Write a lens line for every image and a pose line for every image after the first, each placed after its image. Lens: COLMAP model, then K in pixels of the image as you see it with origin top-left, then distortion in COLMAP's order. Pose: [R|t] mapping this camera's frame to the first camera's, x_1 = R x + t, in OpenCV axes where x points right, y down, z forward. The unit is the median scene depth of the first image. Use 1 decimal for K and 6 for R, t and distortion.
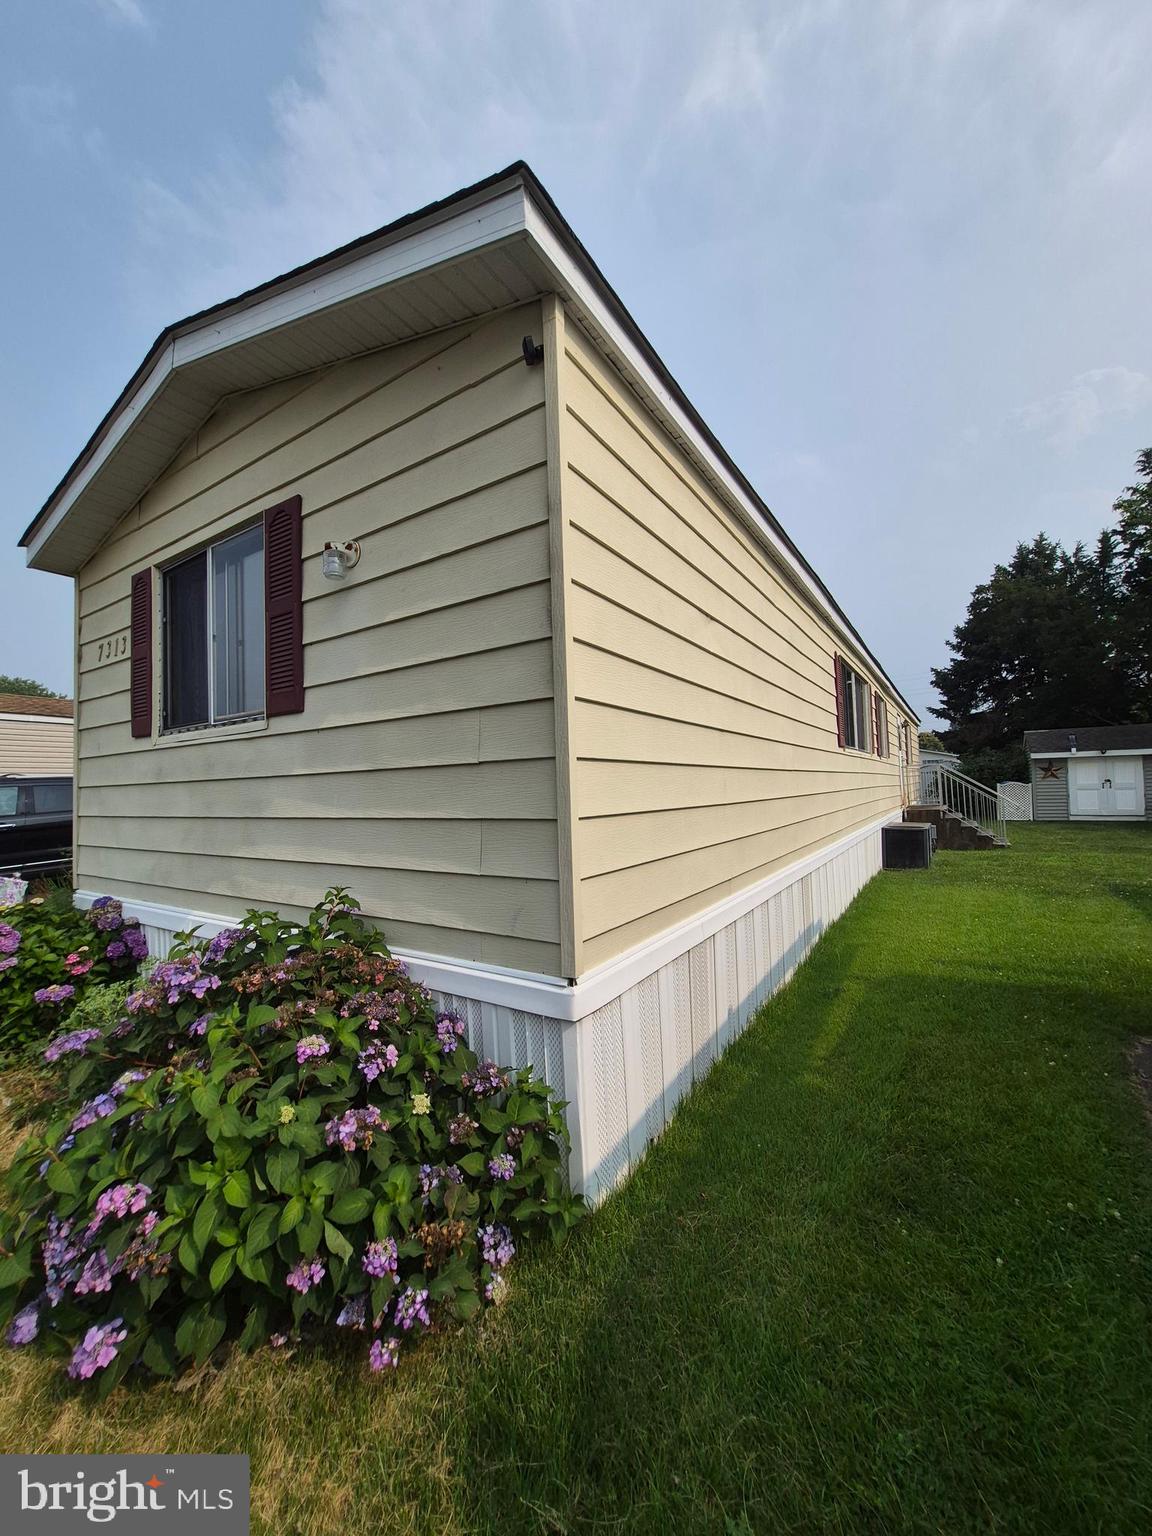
lens RADIAL K [[595.0, 0, 576.0], [0, 595.0, 768.0], [0, 0, 1]] dist [-0.008362, -0.000169]
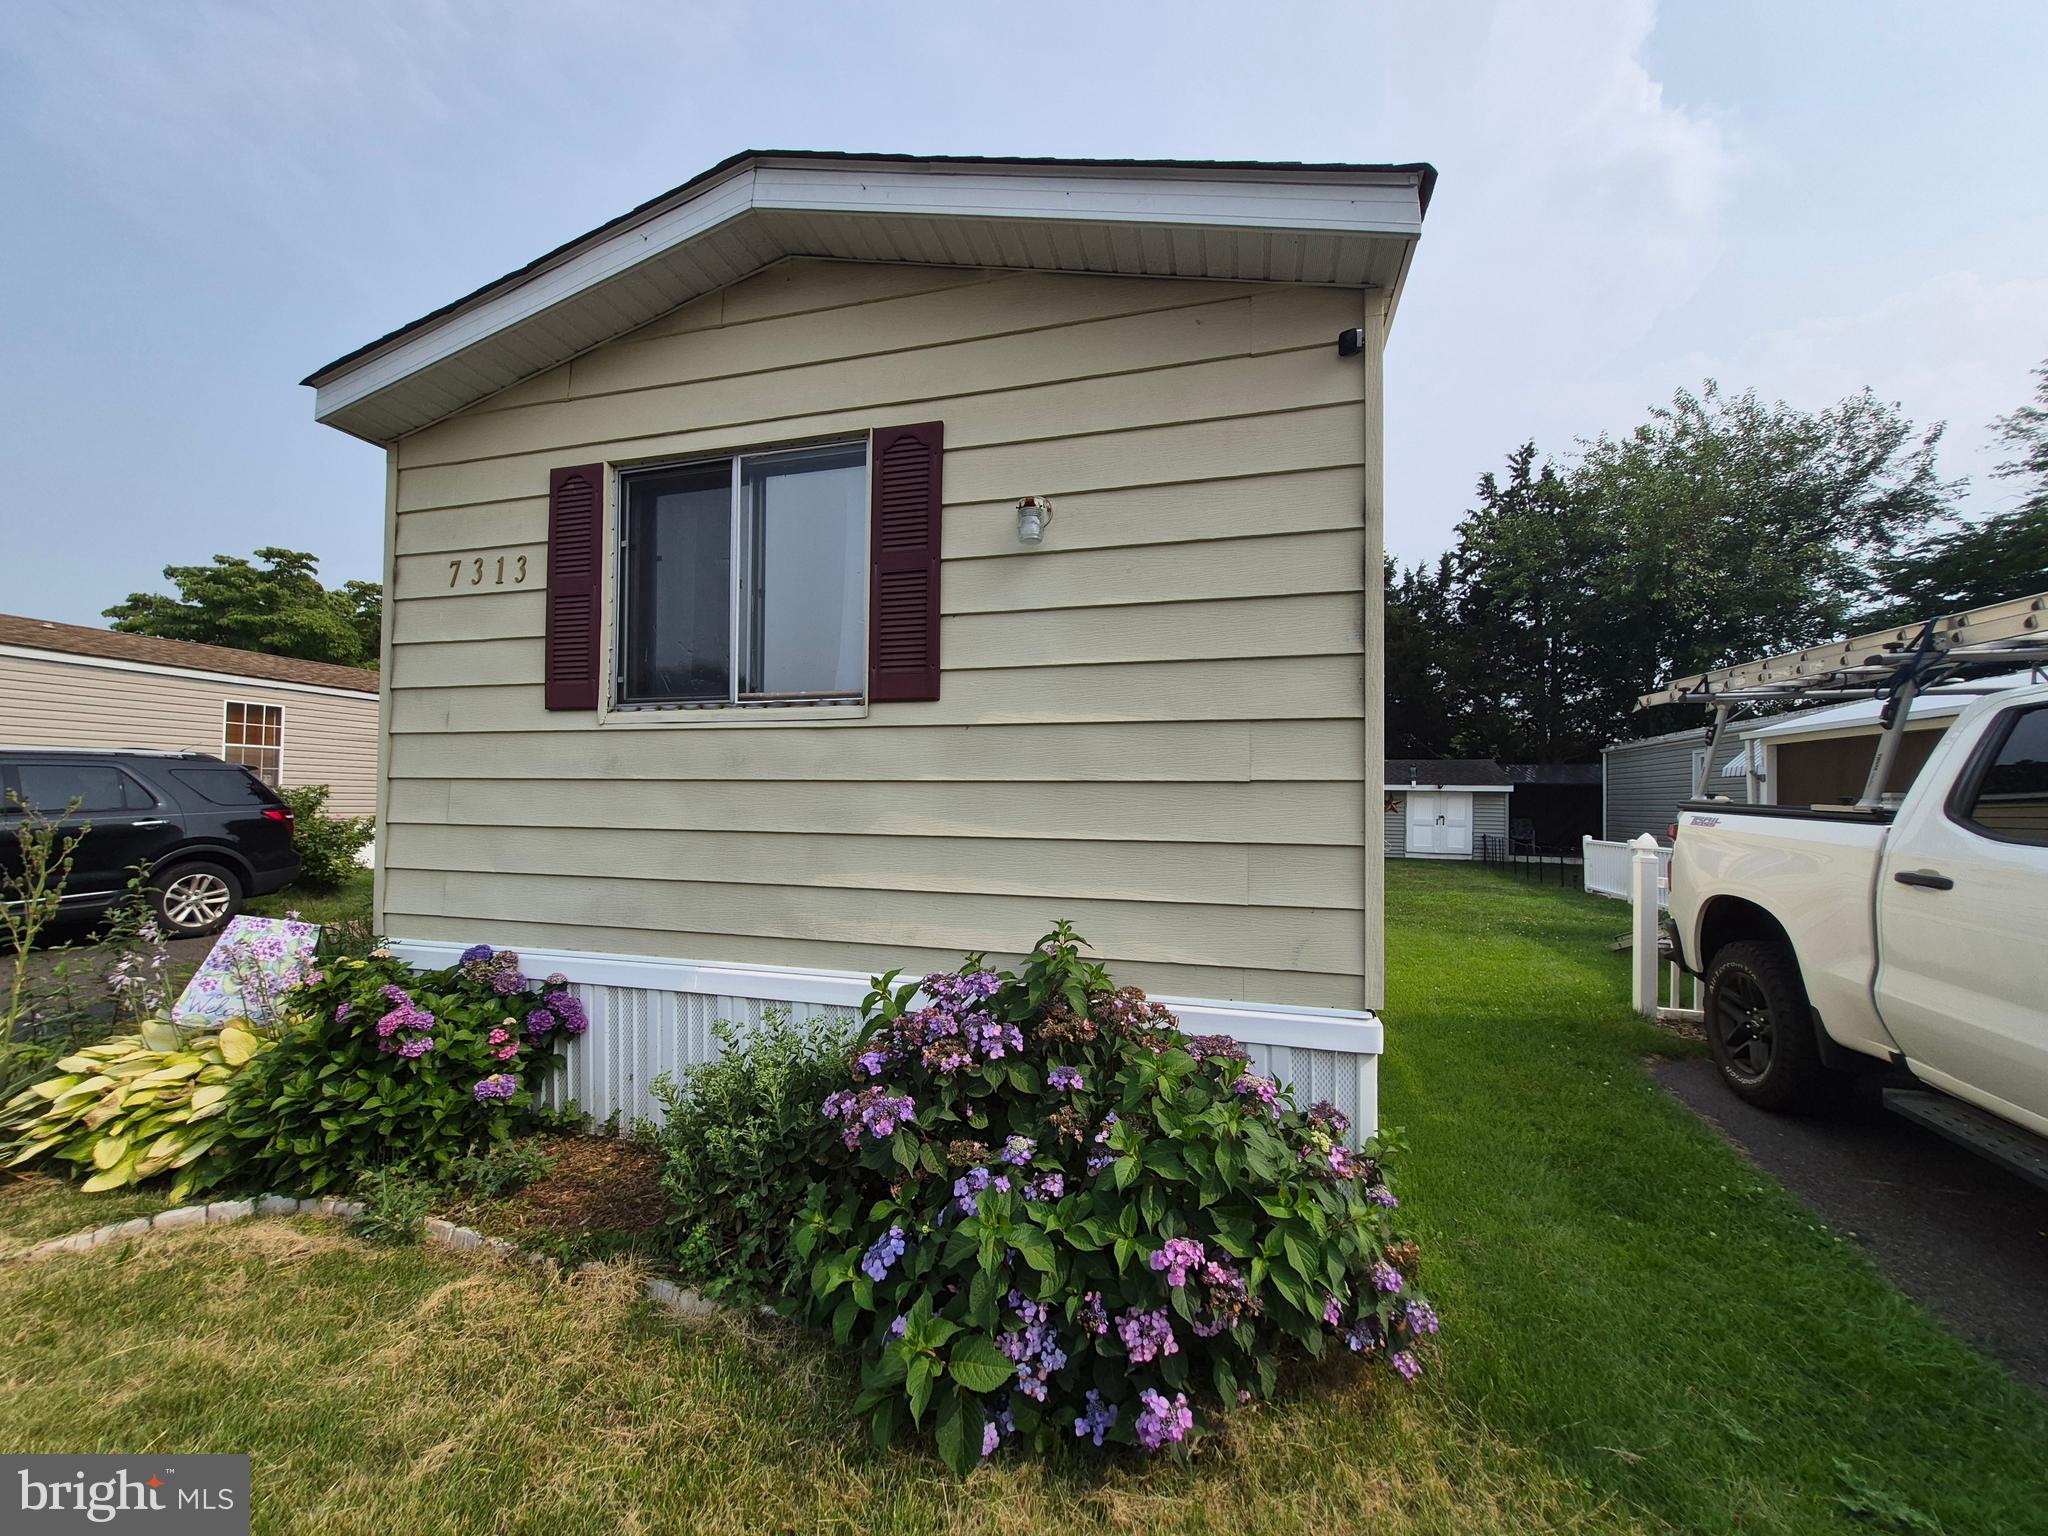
lens RADIAL K [[793.4, 0, 1015.0], [0, 793.4, 787.6], [0, 0, 1]] dist [-0.008362, -0.000169]
pose [[0.952188, 0.045145, 0.302160, -0.532549], [-0.048692, 0.998805, 0.004213, 0.008119], [-0.301609, -0.018725, 0.953248, -0.023314]]
